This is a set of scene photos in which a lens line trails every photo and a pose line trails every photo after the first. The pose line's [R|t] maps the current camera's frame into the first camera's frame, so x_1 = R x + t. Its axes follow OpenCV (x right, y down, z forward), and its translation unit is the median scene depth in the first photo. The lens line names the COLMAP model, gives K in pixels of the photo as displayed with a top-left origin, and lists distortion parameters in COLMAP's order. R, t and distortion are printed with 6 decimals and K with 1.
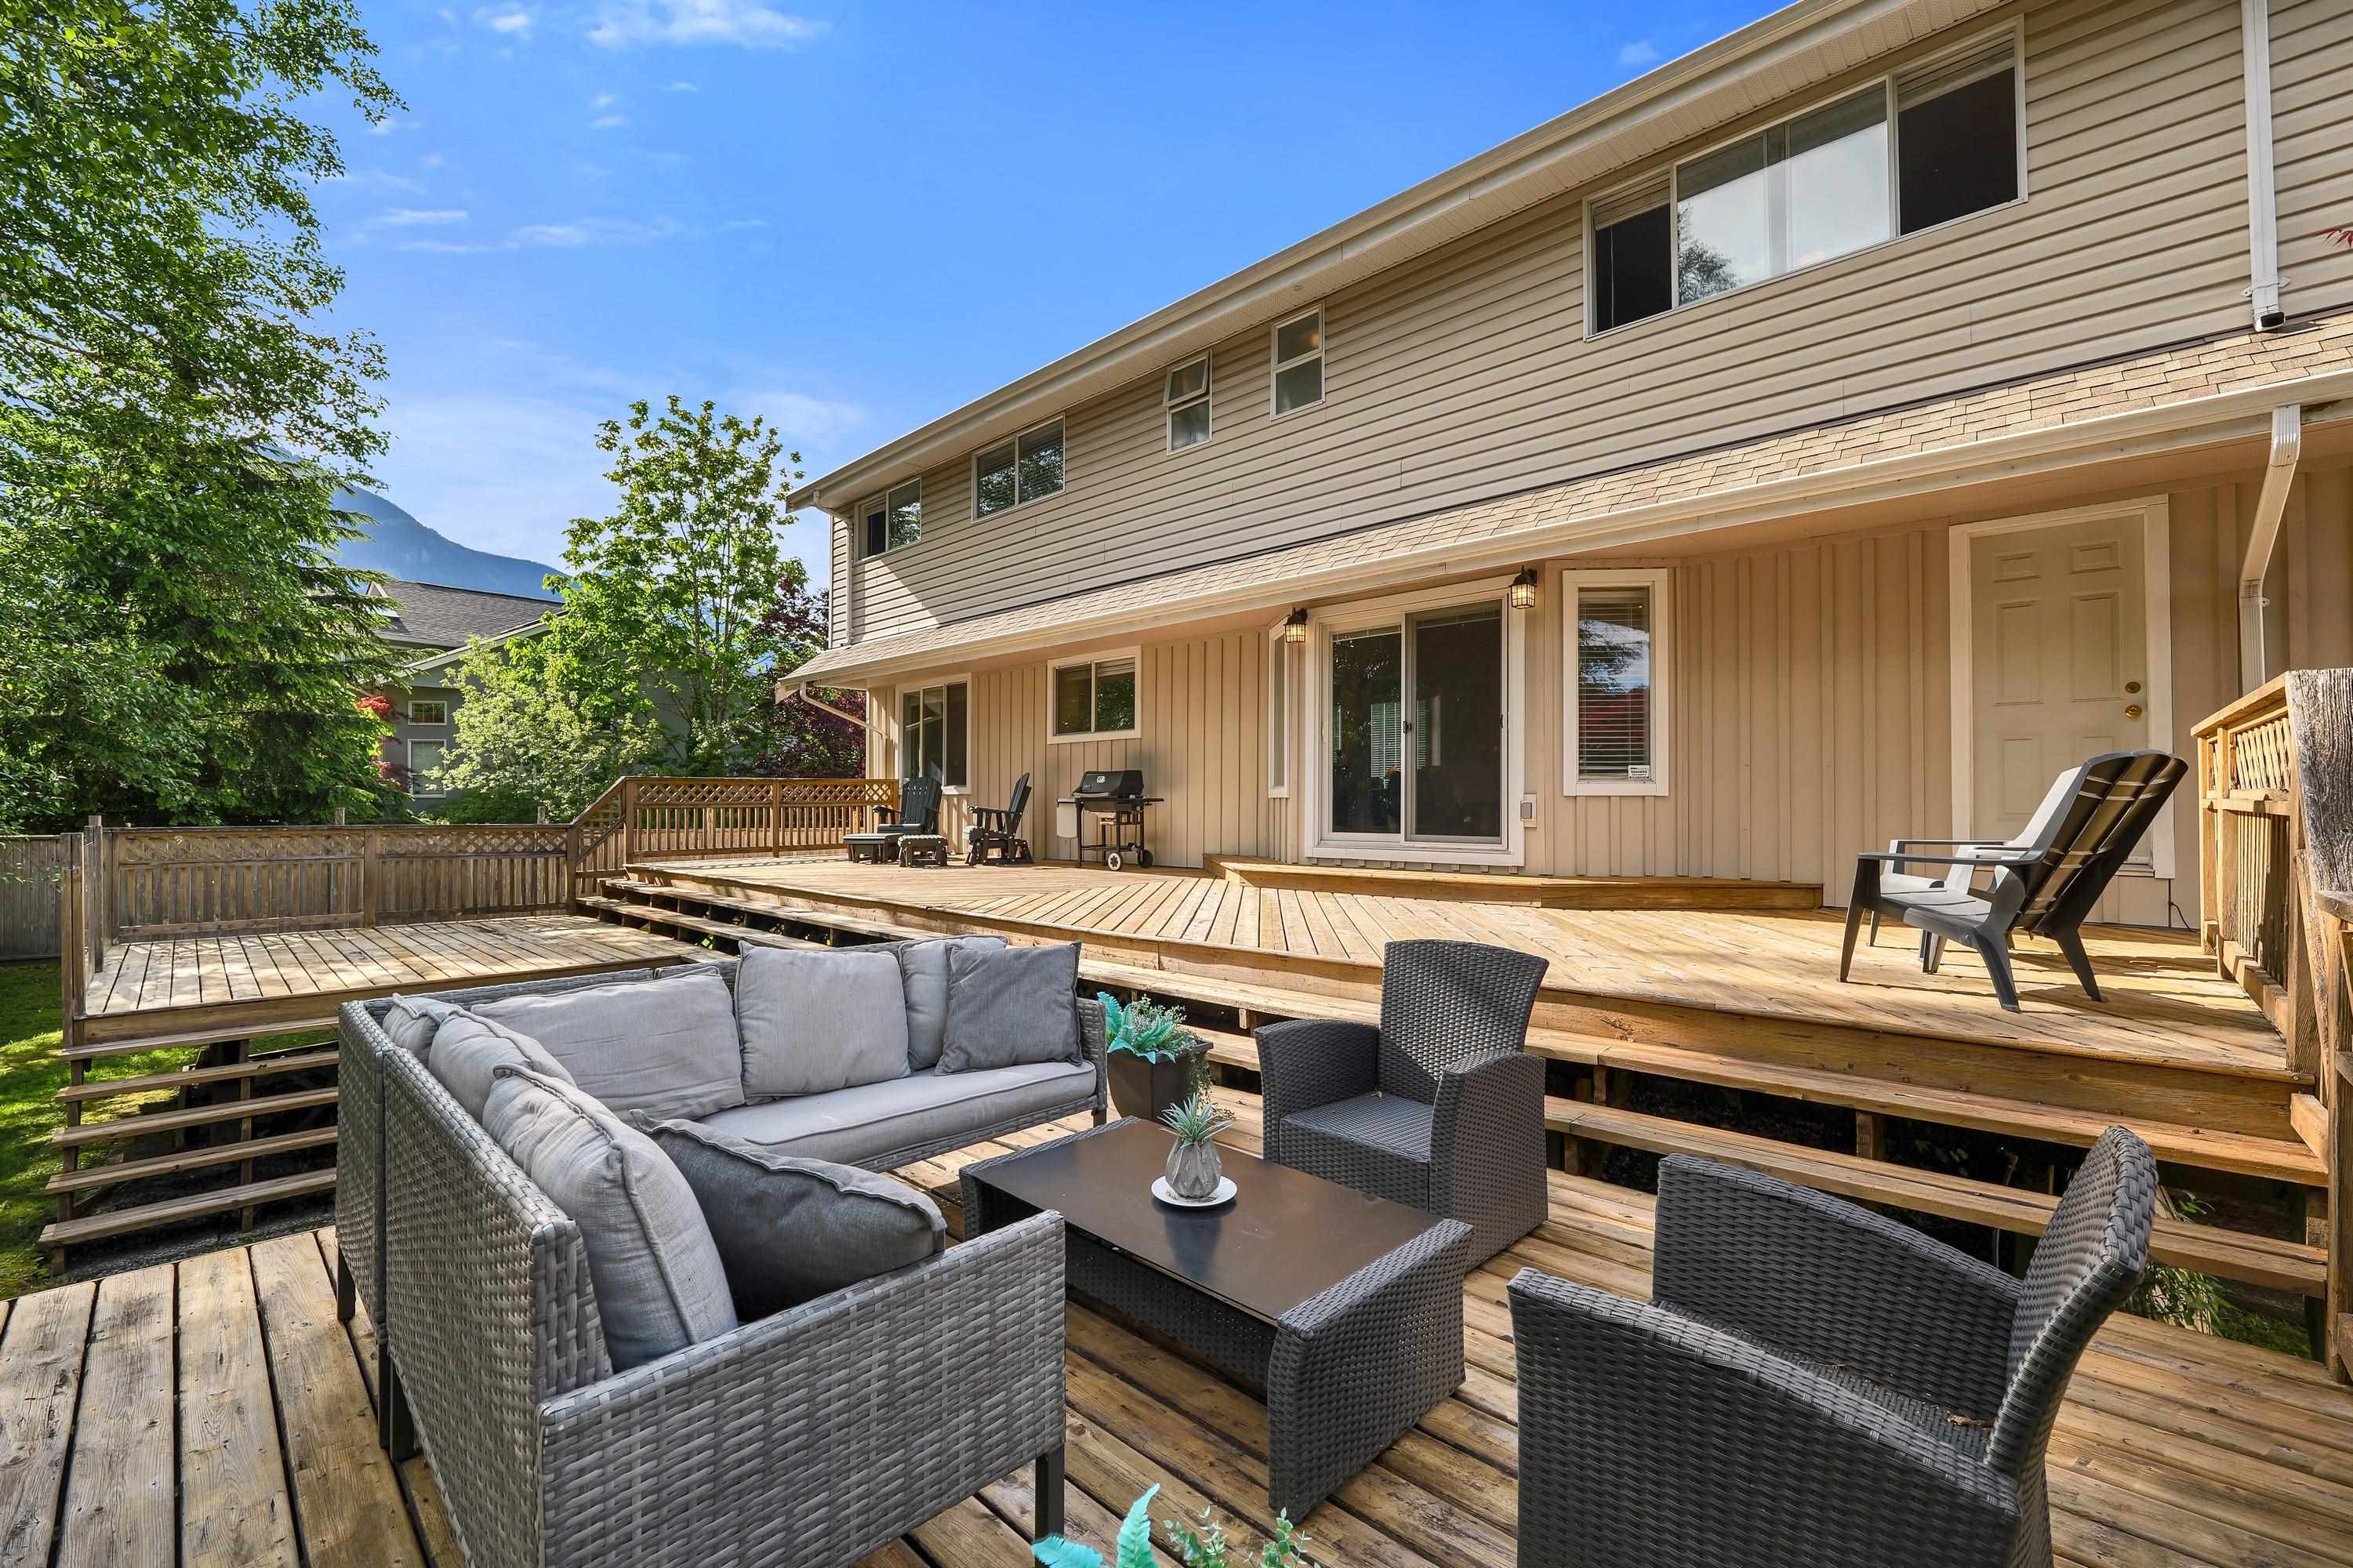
lens RADIAL K [[992.1, 0, 1176.5], [0, 992.1, 784.0], [0, 0, 1]] dist [-0.000331, 0.000018]
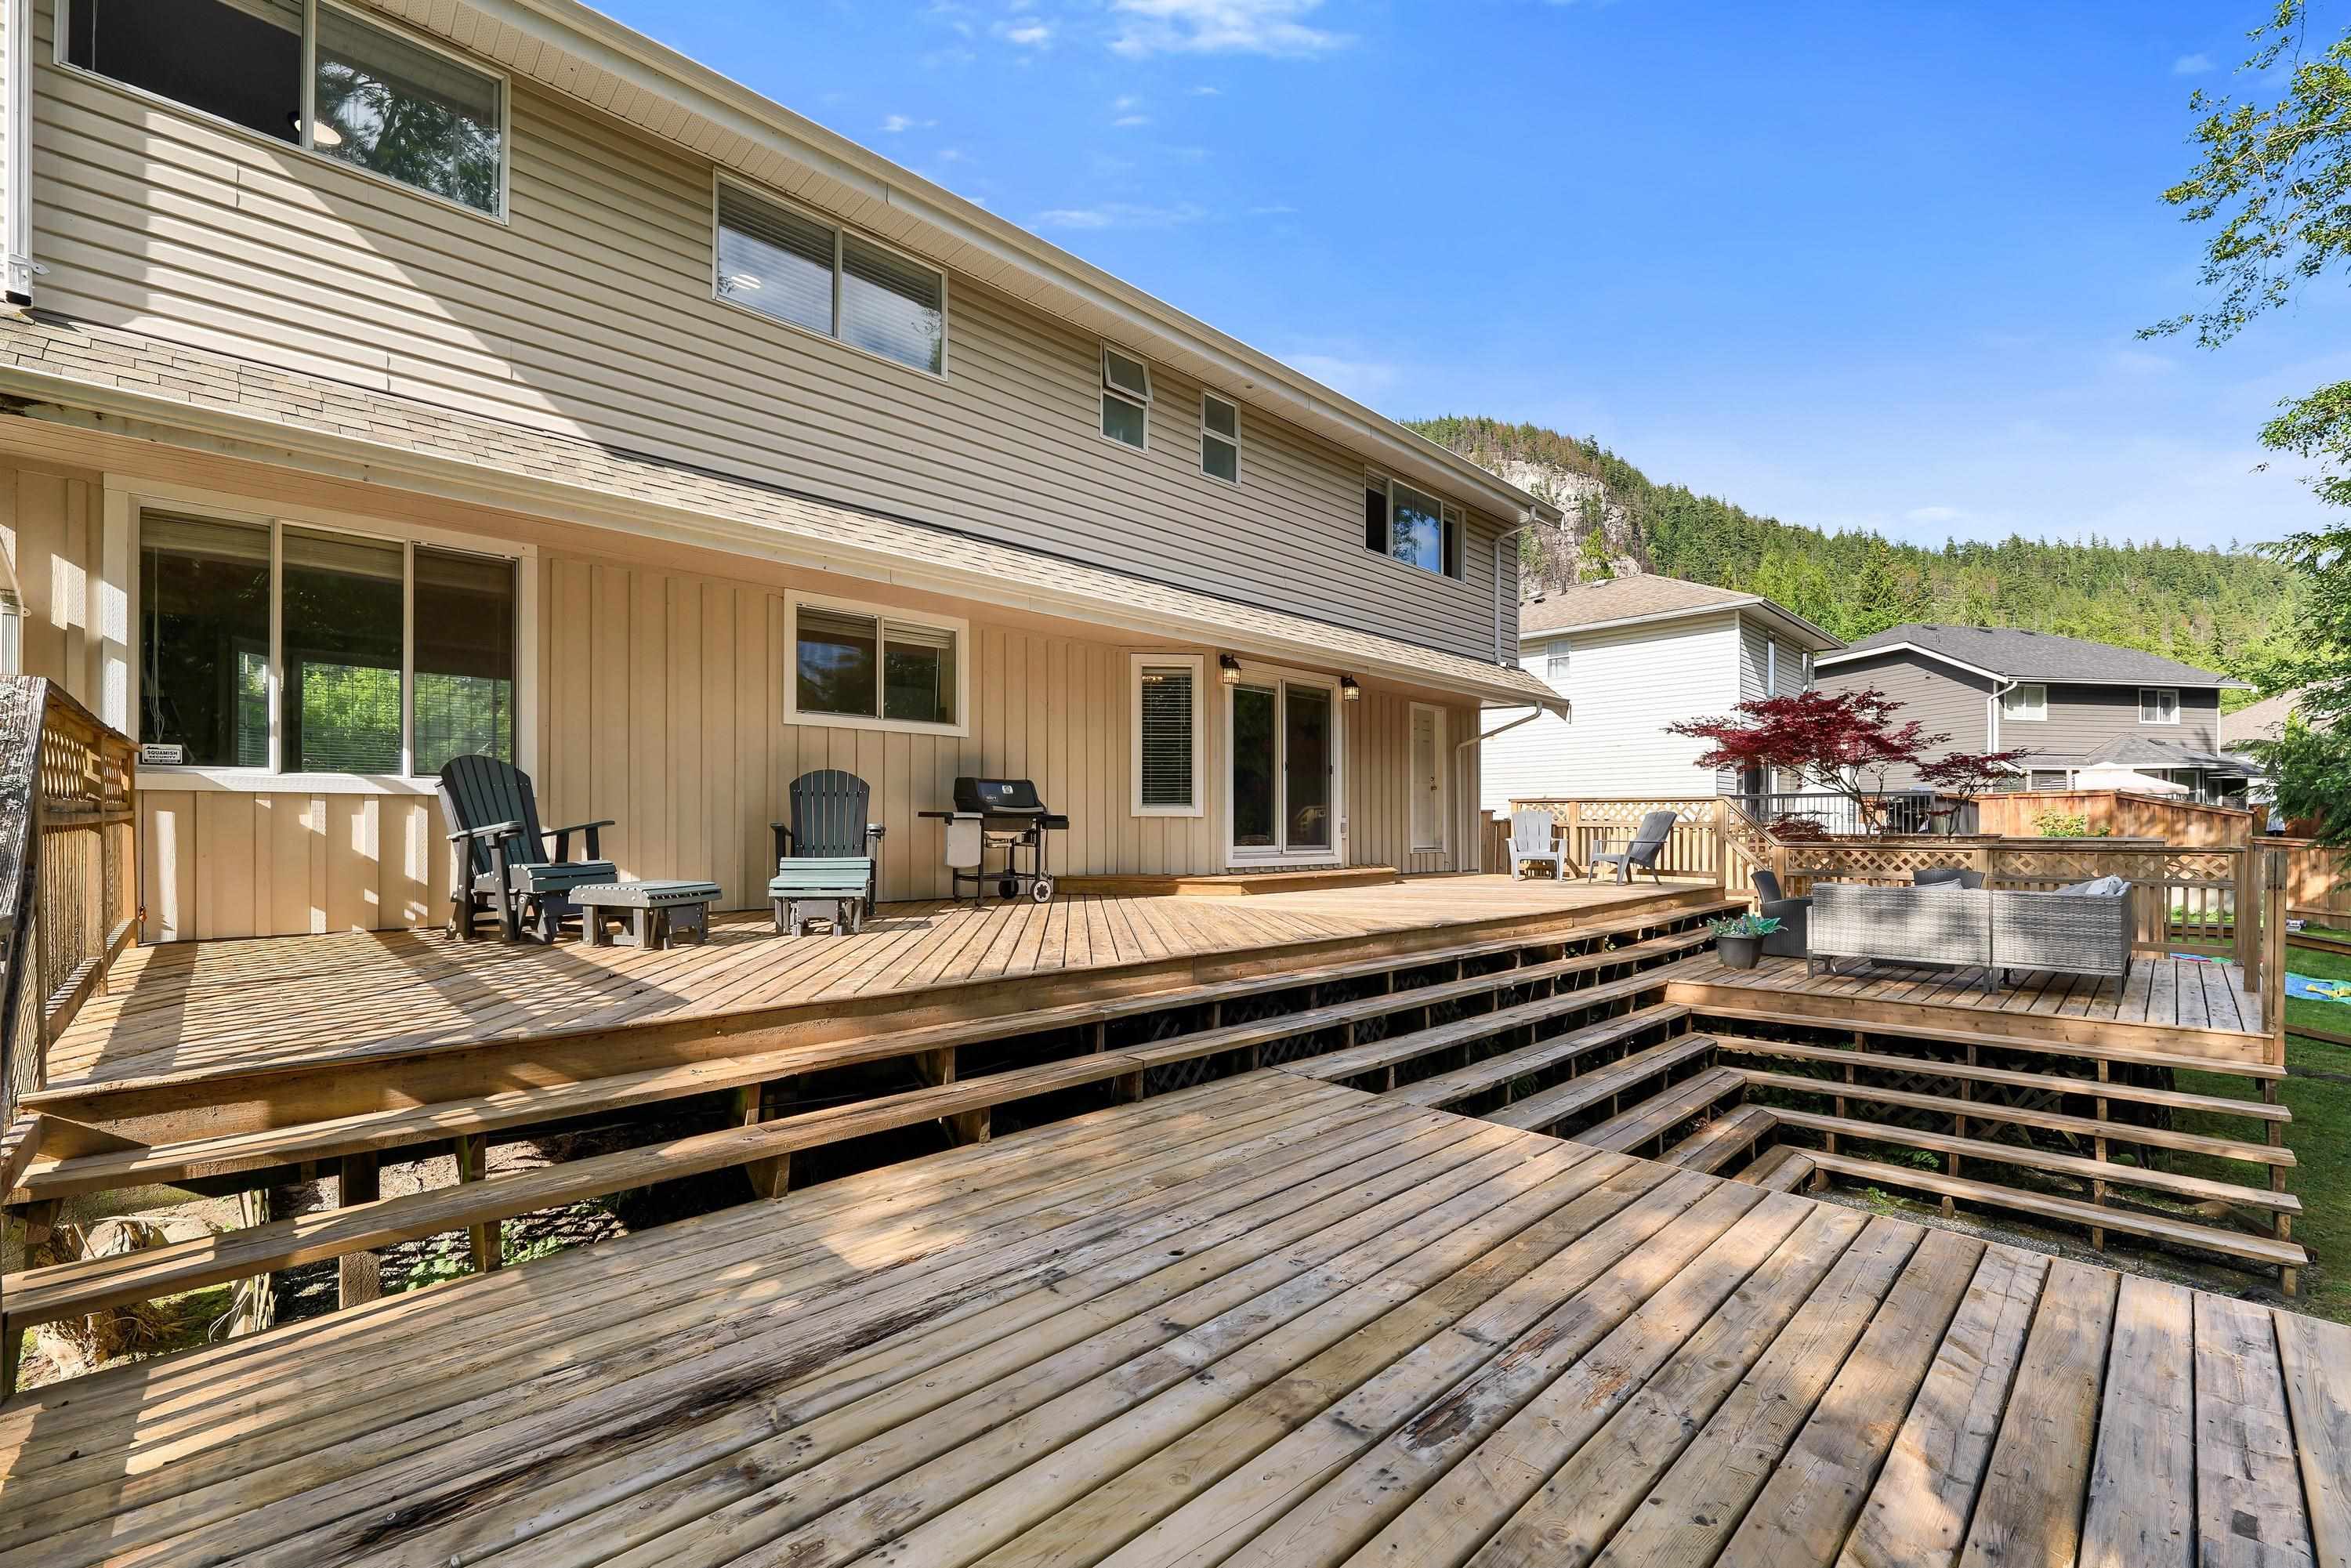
lens RADIAL K [[1002.6, 0, 1179.5], [0, 1002.6, 826.9], [0, 0, 1]] dist [-0.000169, -0.000059]
pose [[0.010736, -0.004029, 0.999934, -1.008797], [-0.026263, 0.999646, 0.004309, 0.019970], [-0.999597, -0.026307, 0.010626, 0.994485]]
